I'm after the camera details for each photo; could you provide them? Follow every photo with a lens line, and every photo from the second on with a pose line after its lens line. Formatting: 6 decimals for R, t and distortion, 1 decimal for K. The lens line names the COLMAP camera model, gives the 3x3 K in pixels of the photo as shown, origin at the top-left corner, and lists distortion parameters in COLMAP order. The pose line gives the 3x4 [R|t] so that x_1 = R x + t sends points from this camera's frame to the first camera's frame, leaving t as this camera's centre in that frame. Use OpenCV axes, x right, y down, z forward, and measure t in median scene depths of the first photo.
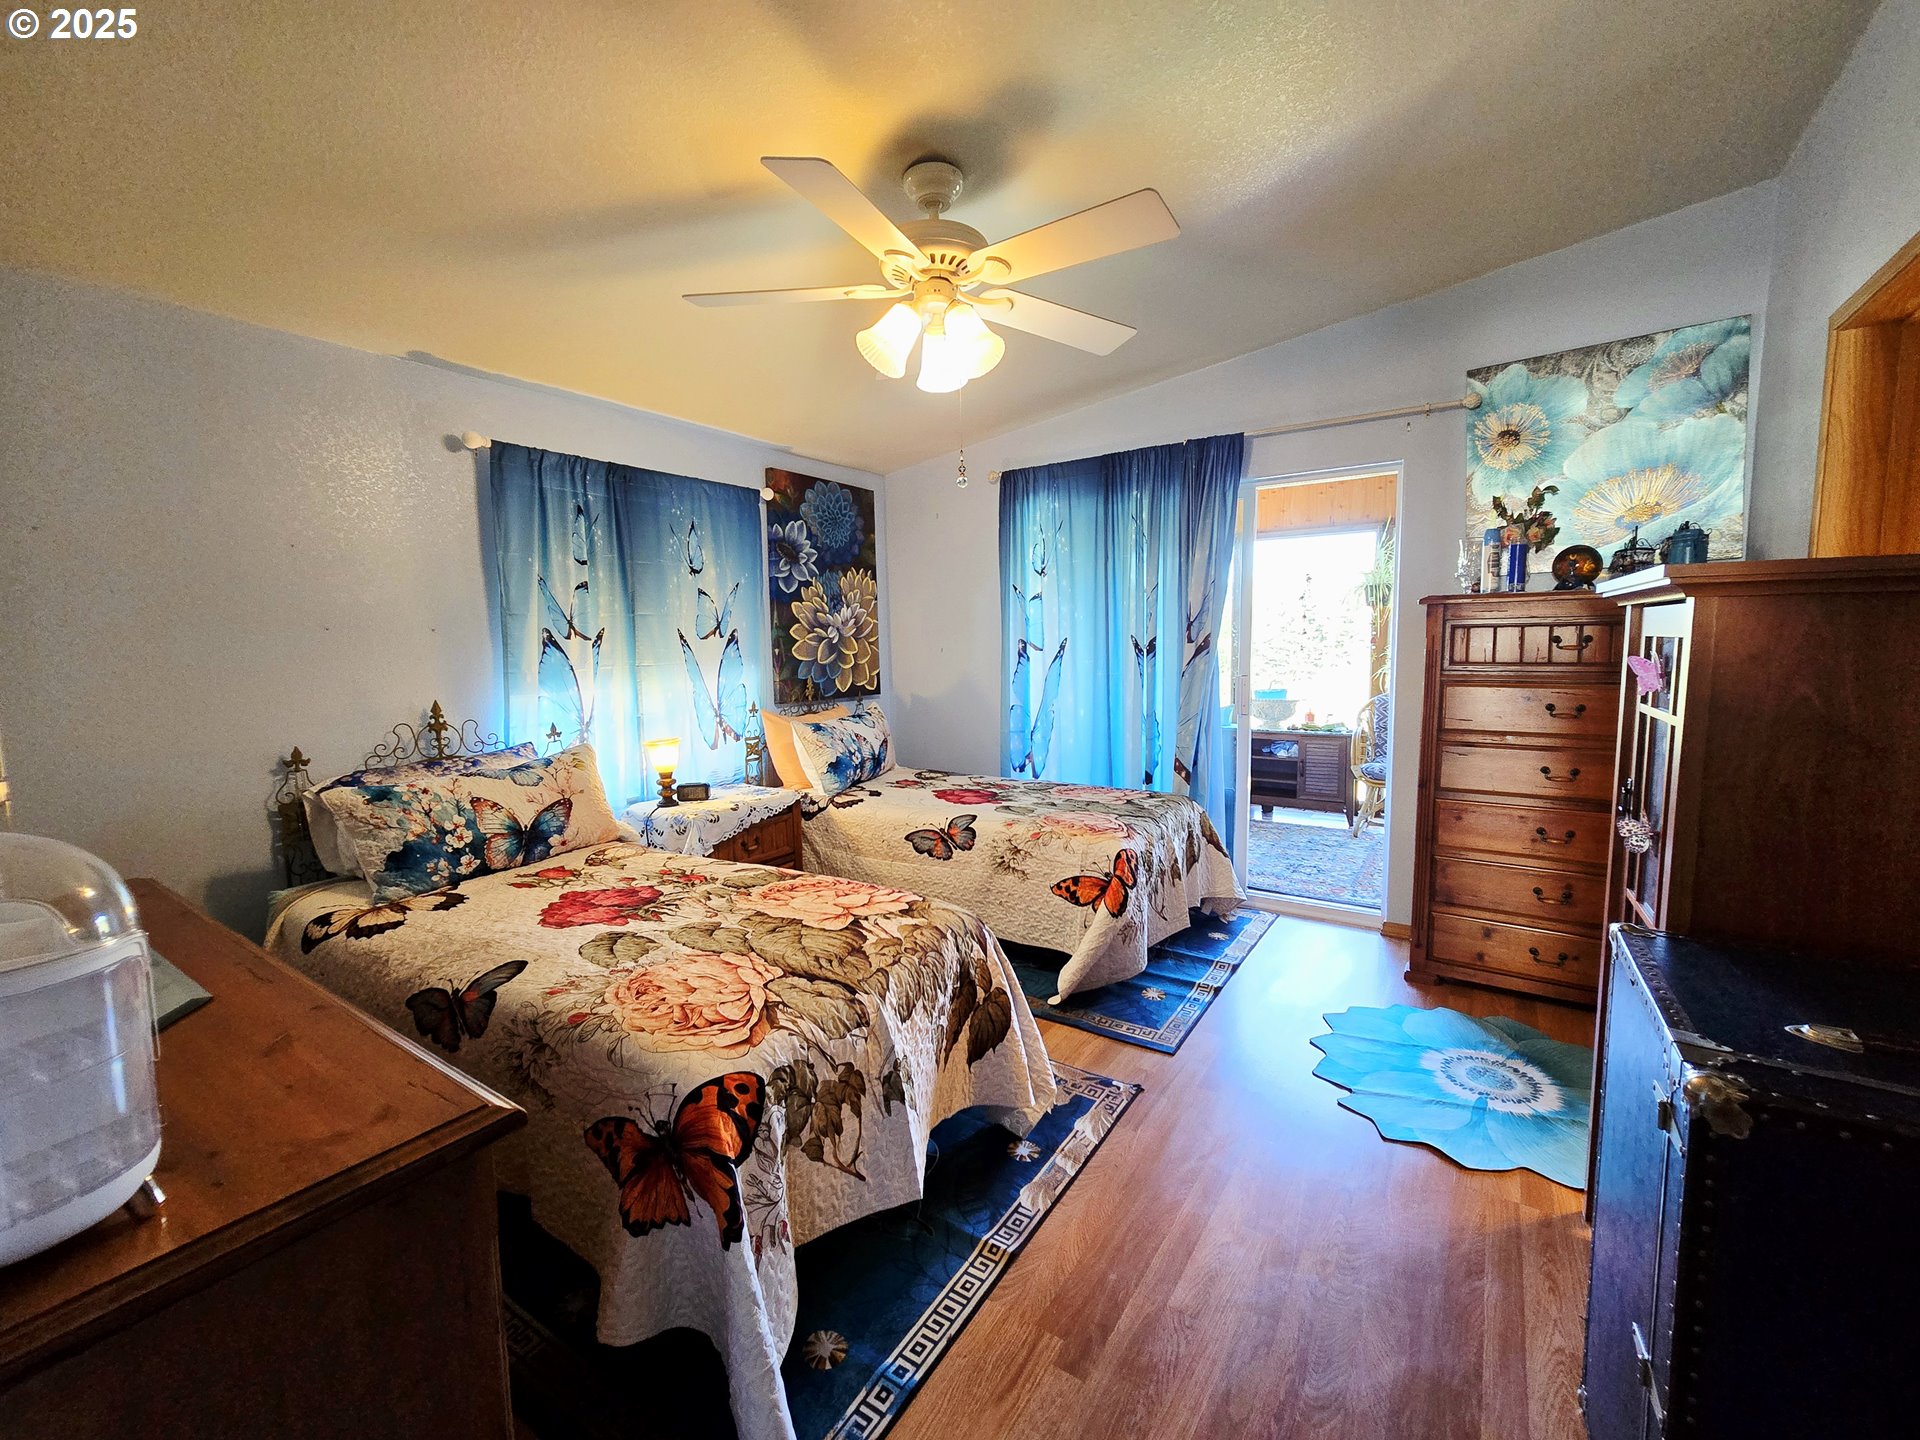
lens RADIAL K [[775.8, 0, 945.7], [0, 775.8, 719.7], [0, 0, 1]] dist [-0.001465, 0.000227]
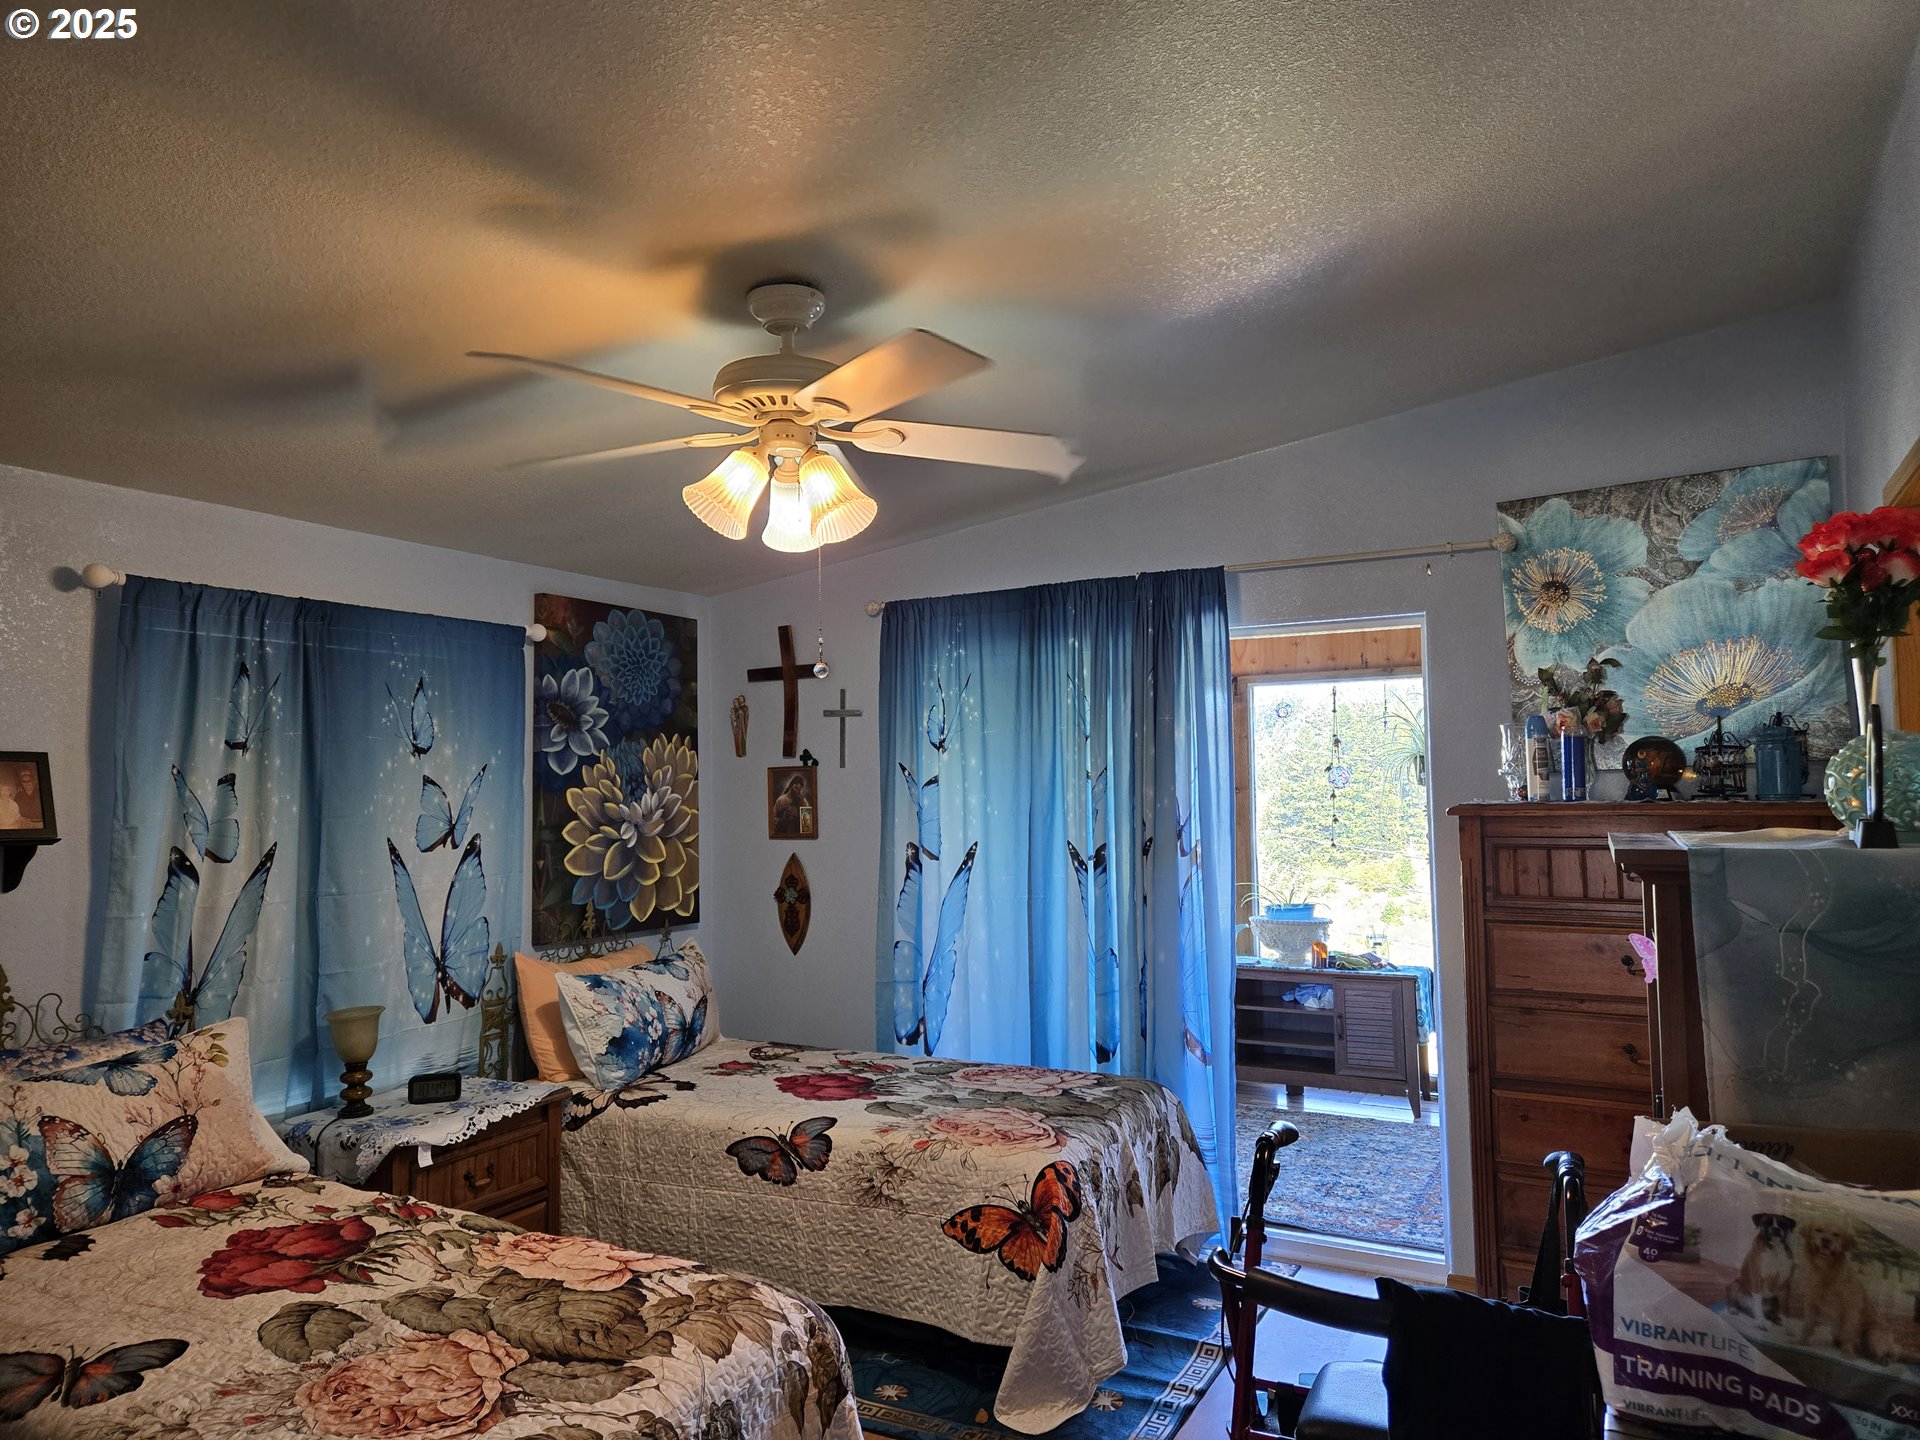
lens RADIAL K [[1306.3, 0, 960.2], [0, 1306.3, 729.8], [0, 0, 1]] dist [0.050842, 0.001945]
pose [[0.994954, 0.016445, 0.098972, 0.029372], [-0.001437, 0.988711, -0.149831, -0.037710], [-0.100319, 0.148932, 0.983746, -0.172391]]
